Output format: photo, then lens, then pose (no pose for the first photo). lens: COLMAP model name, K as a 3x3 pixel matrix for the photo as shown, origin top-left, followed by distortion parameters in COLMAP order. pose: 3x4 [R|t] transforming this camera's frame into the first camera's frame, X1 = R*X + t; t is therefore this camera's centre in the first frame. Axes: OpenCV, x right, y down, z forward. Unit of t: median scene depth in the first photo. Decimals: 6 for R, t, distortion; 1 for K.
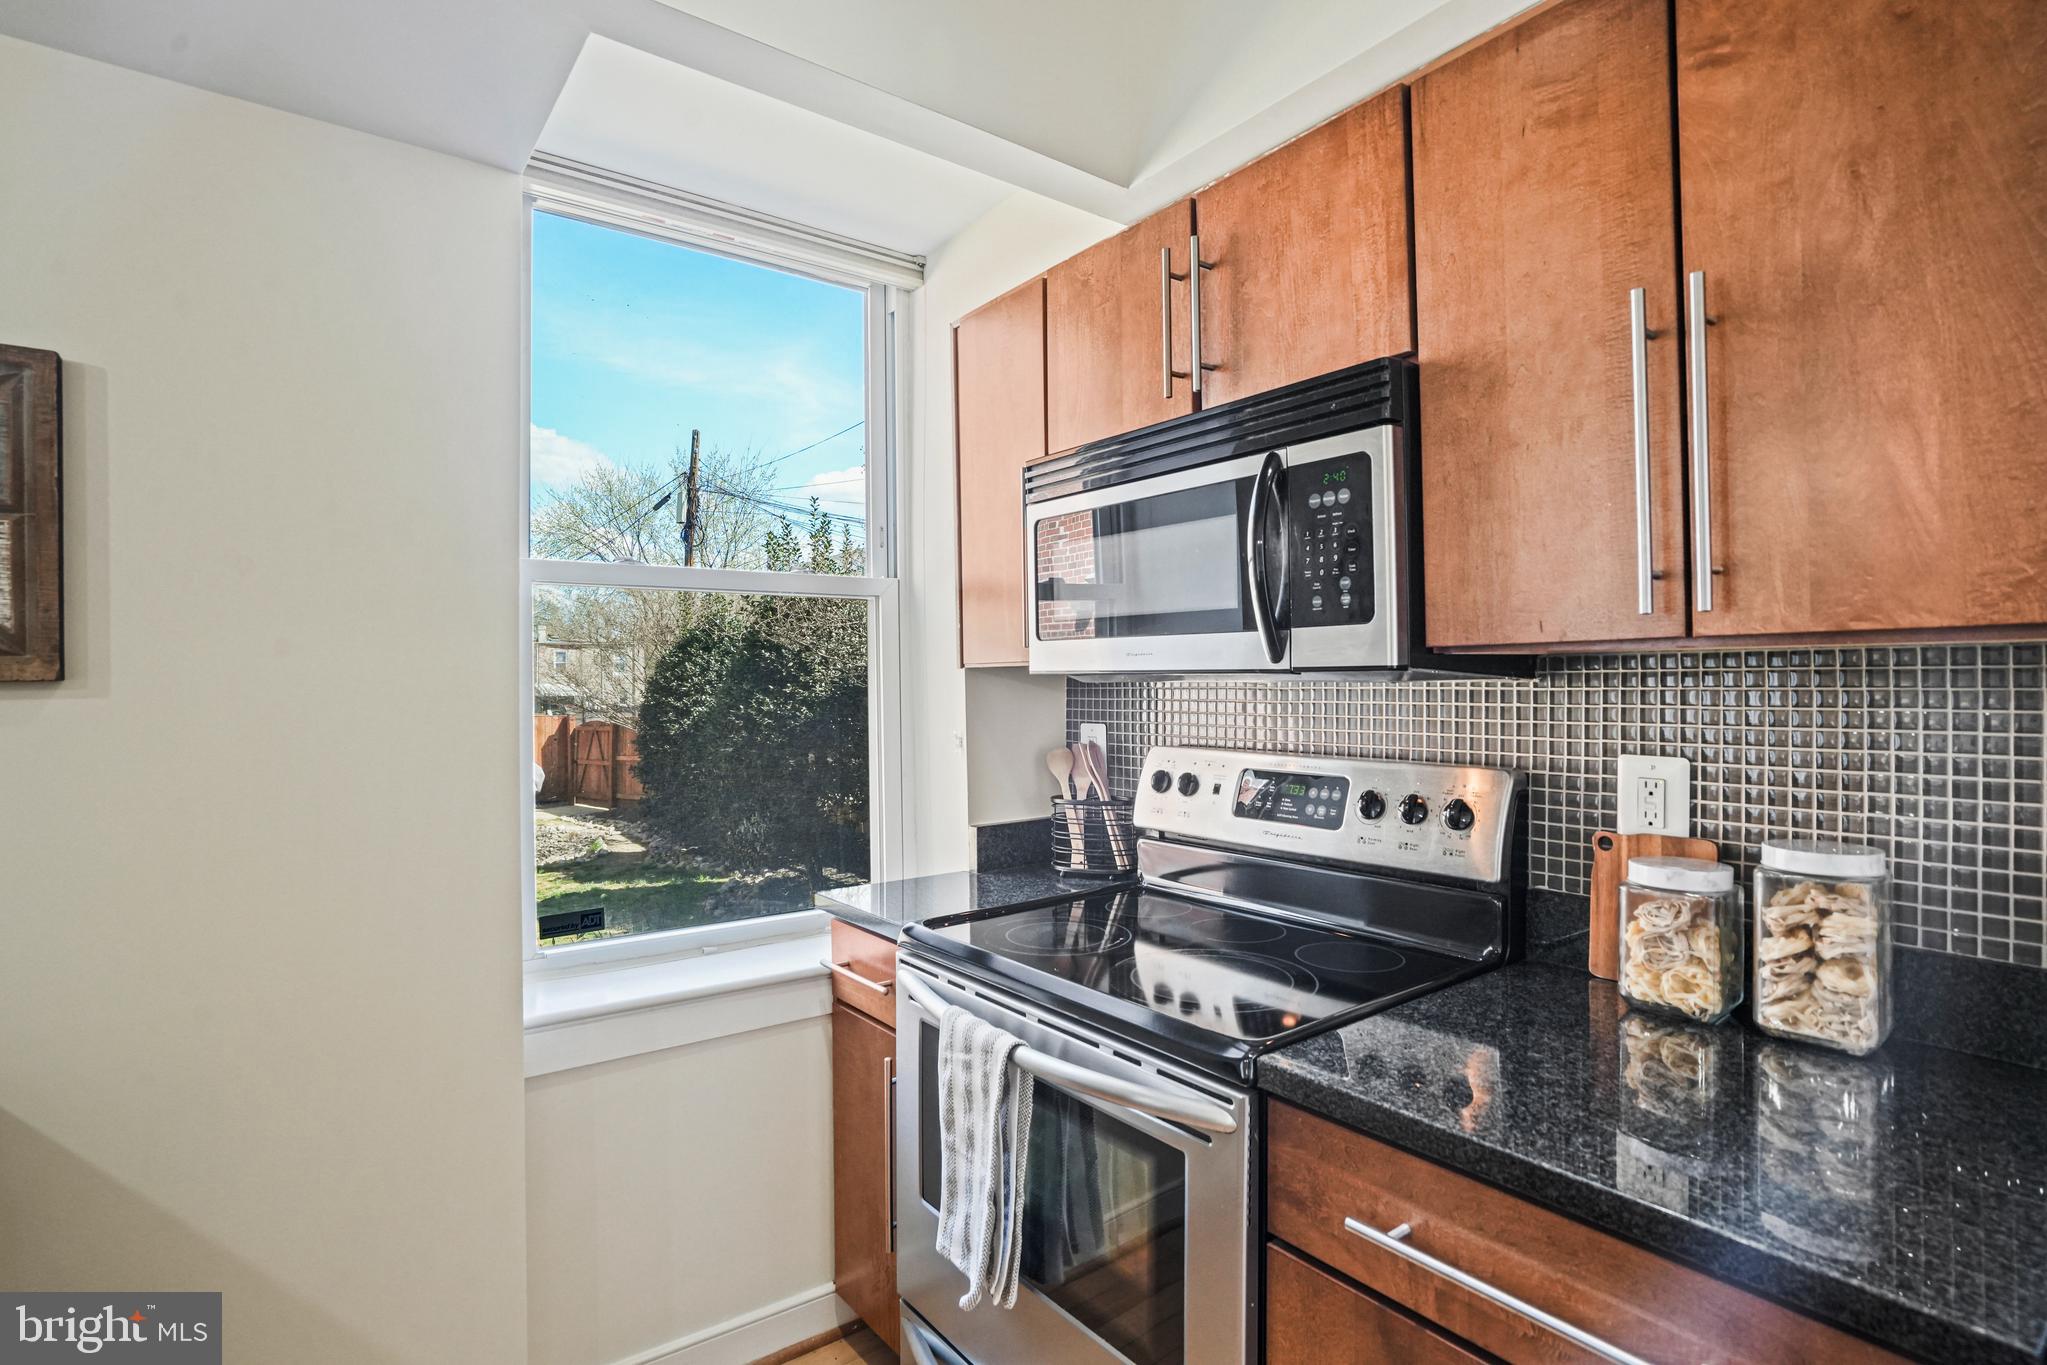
lens RADIAL K [[992.1, 0, 1012.9], [0, 992.1, 669.5], [0, 0, 1]] dist [-0.057020, 0.026593]
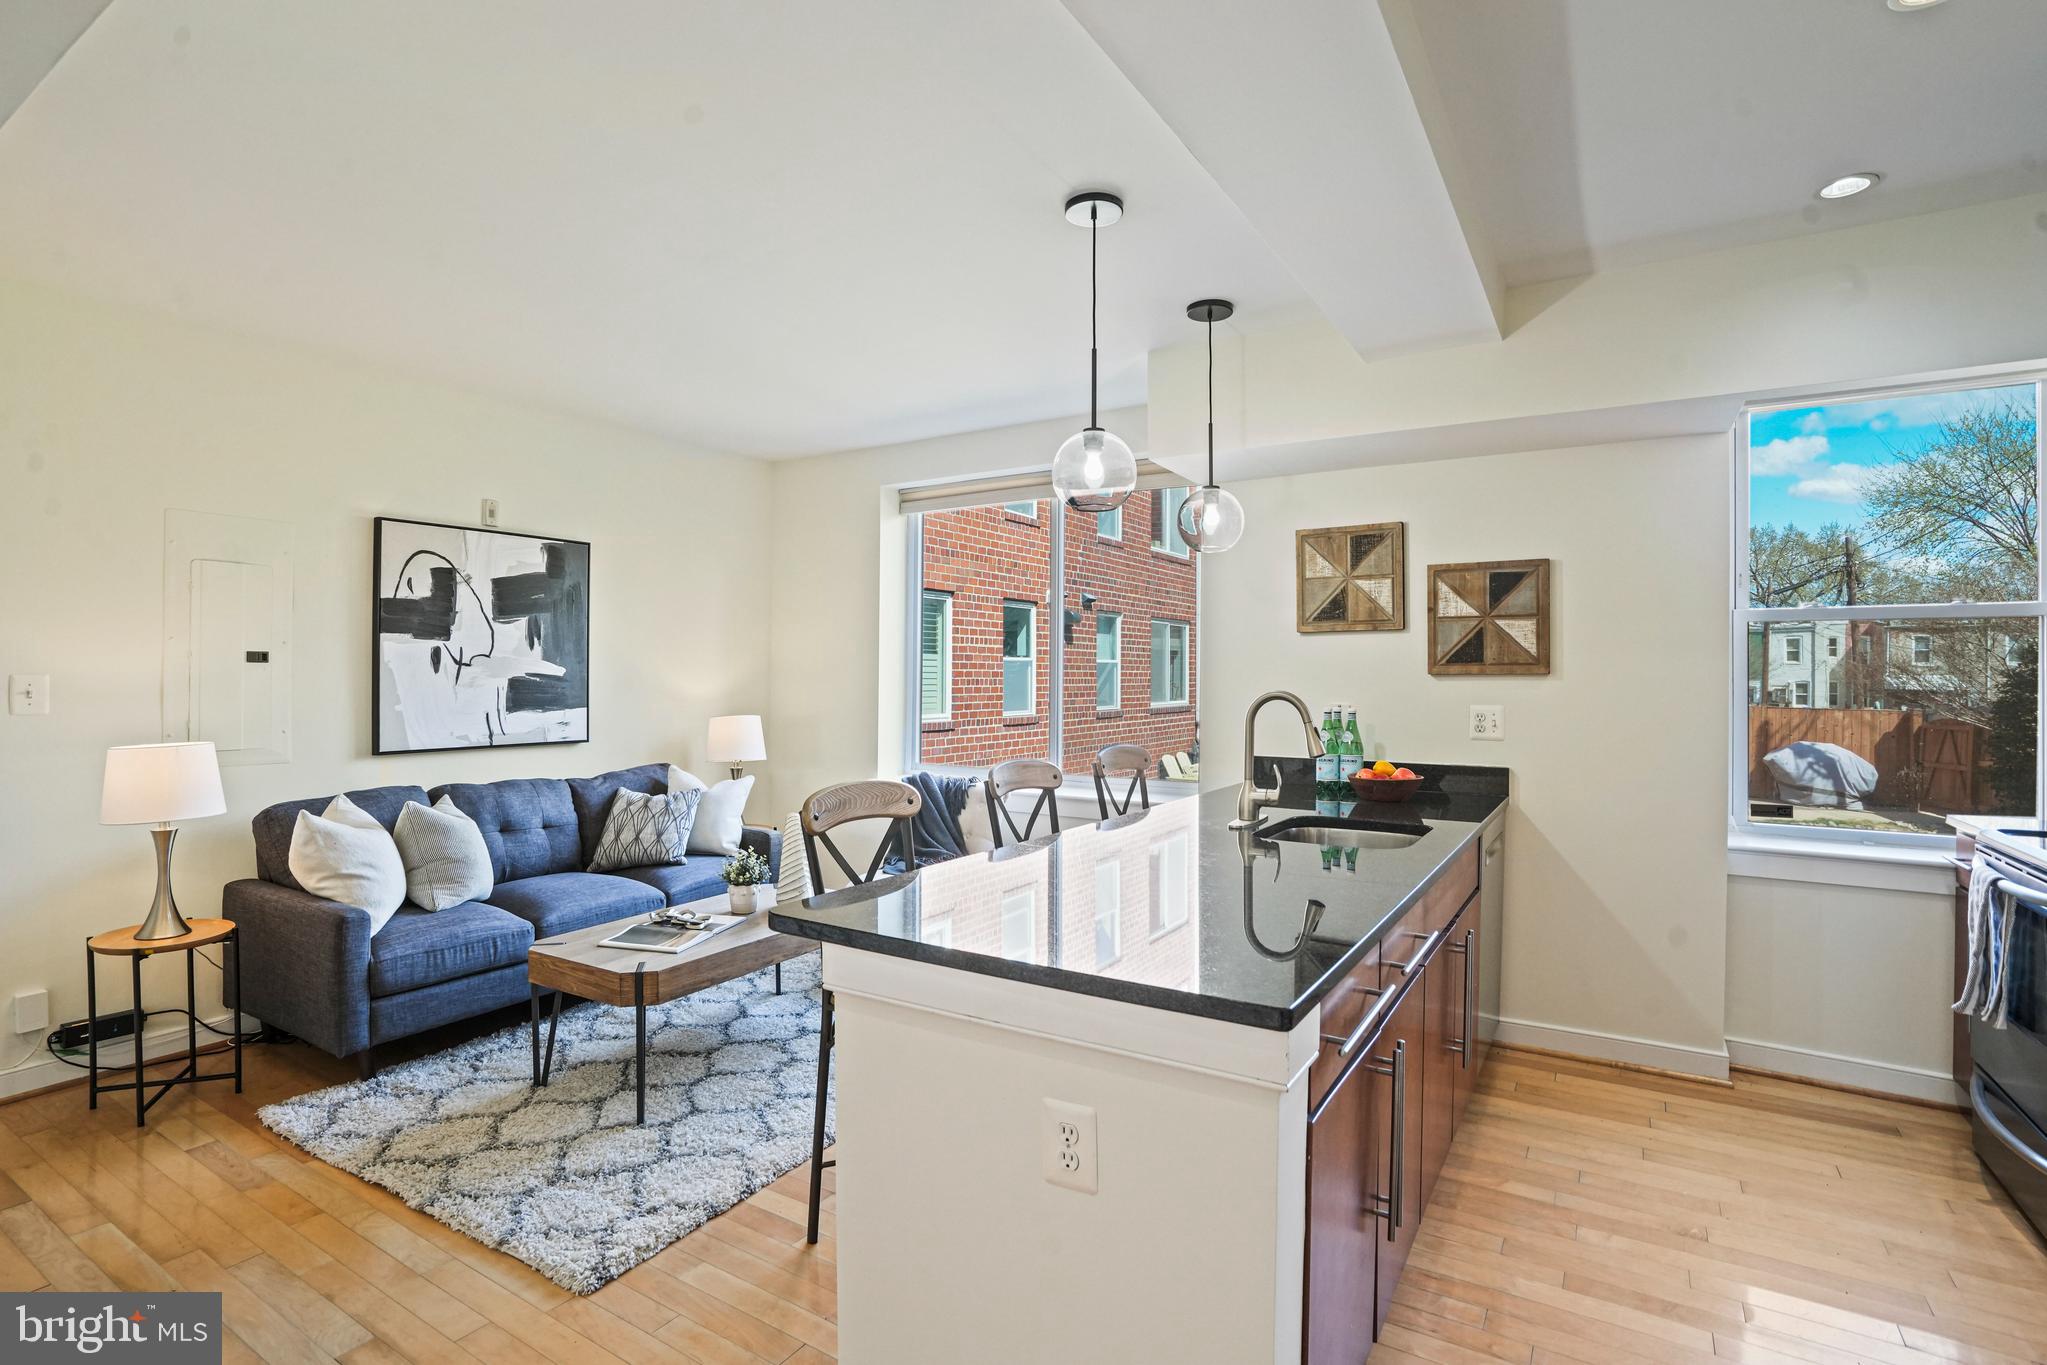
lens RADIAL K [[992.1, 0, 1012.9], [0, 992.1, 669.5], [0, 0, 1]] dist [-0.057020, 0.026593]
pose [[0.368182, 0.006824, -0.929729, 0.823518], [0.003867, 0.999953, 0.008870, -0.026333], [0.929746, -0.006861, 0.368138, -1.135153]]
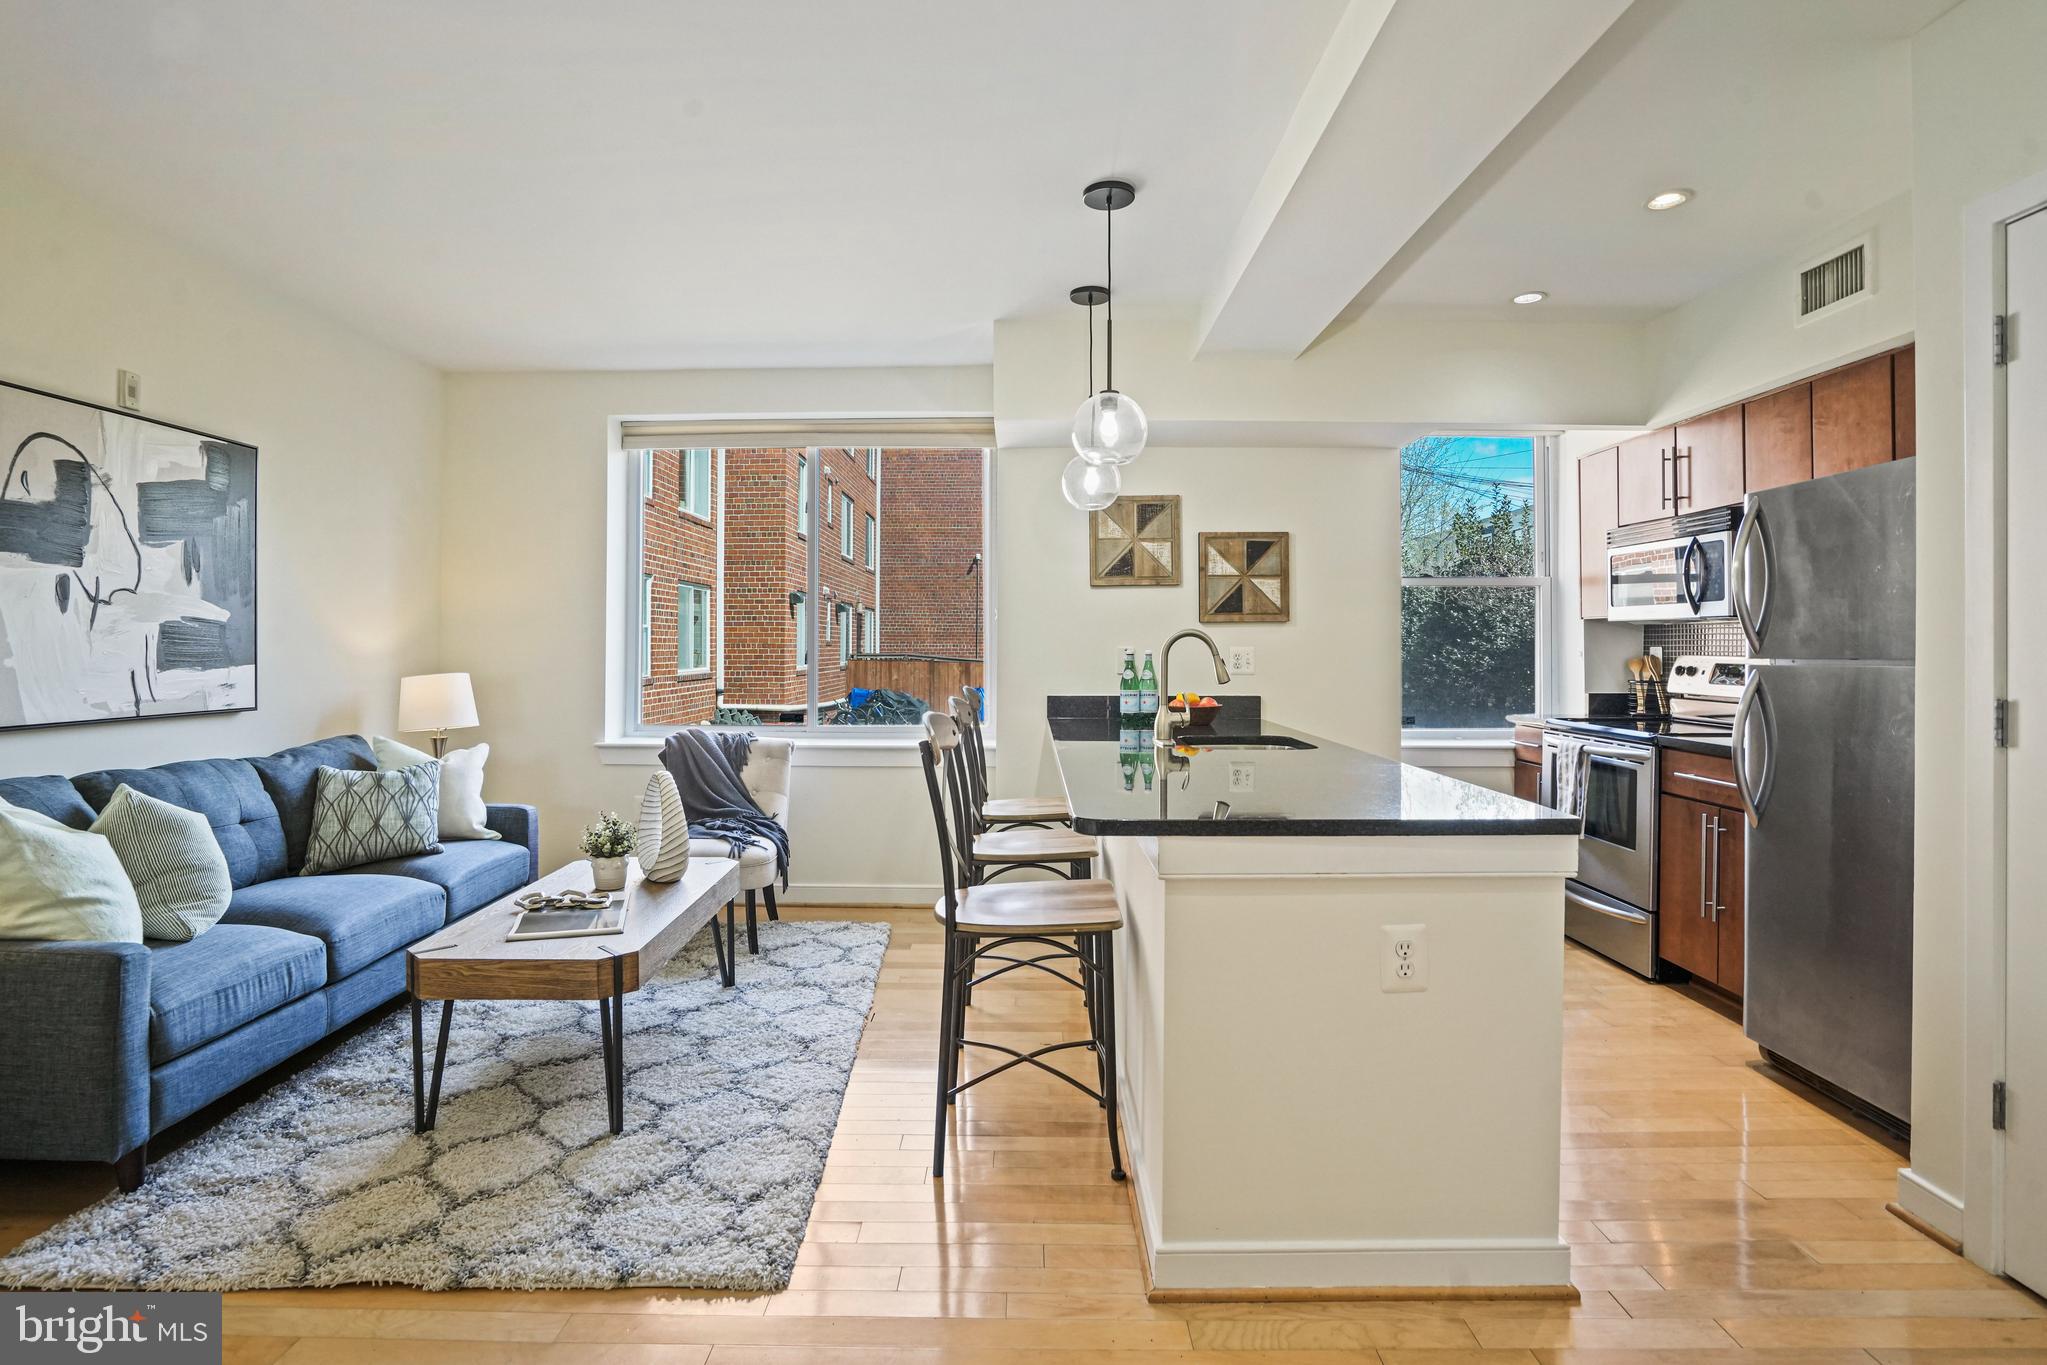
lens RADIAL K [[1000.5, 0, 1017.8], [0, 1000.5, 645.6], [0, 0, 1]] dist [-0.050304, 0.021042]
pose [[0.801775, 0.008805, -0.597562, 0.334795], [0.000167, 0.999888, 0.014958, 0.032743], [0.597626, -0.012093, 0.801683, -1.966350]]
